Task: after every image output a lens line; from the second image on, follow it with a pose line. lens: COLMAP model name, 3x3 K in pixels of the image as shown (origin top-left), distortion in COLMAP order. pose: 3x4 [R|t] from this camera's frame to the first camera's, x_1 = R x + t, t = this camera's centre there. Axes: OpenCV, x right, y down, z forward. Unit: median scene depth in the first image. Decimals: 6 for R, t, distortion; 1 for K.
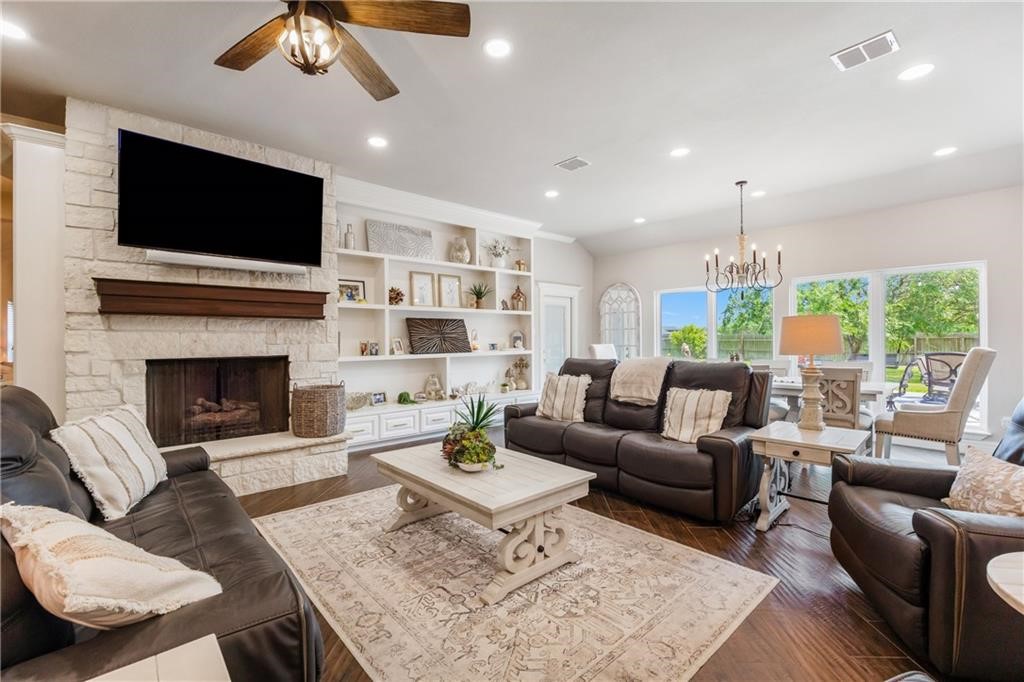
lens RADIAL K [[444.6, 0, 510.1], [0, 444.6, 339.6], [0, 0, 1]] dist [-0.007922, 0.000508]
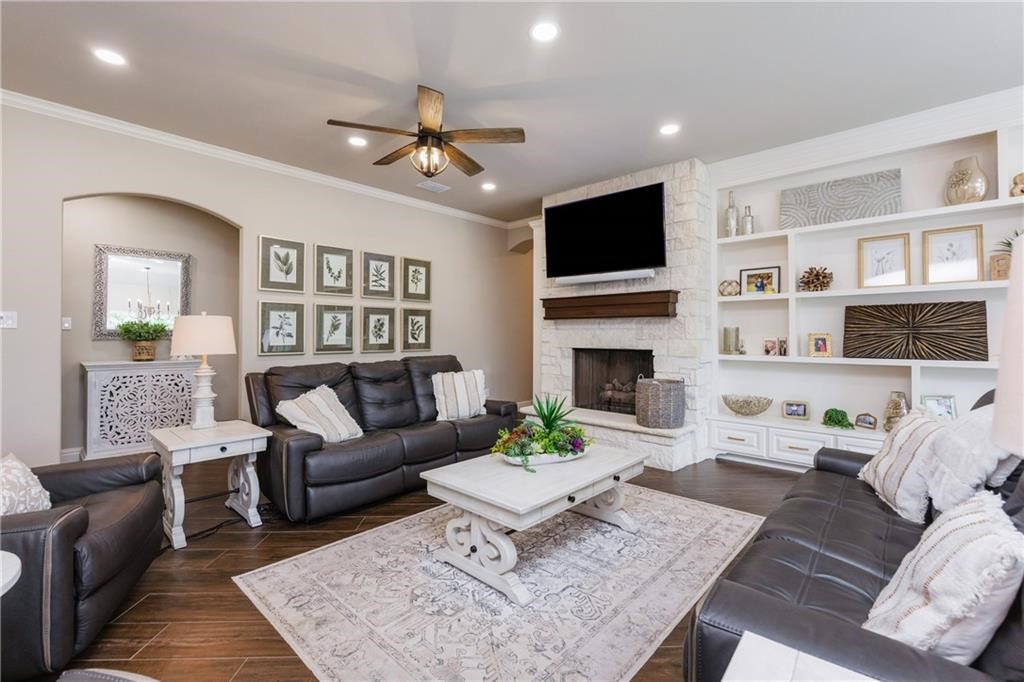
lens RADIAL K [[444.6, 0, 506.7], [0, 444.6, 328.1], [0, 0, 1]] dist [-0.007922, 0.000508]
pose [[0.090877, -0.007857, -0.995831, 0.613257], [-0.003009, 0.999962, -0.008164, -0.009186], [0.995858, 0.003738, 0.090850, 0.562236]]
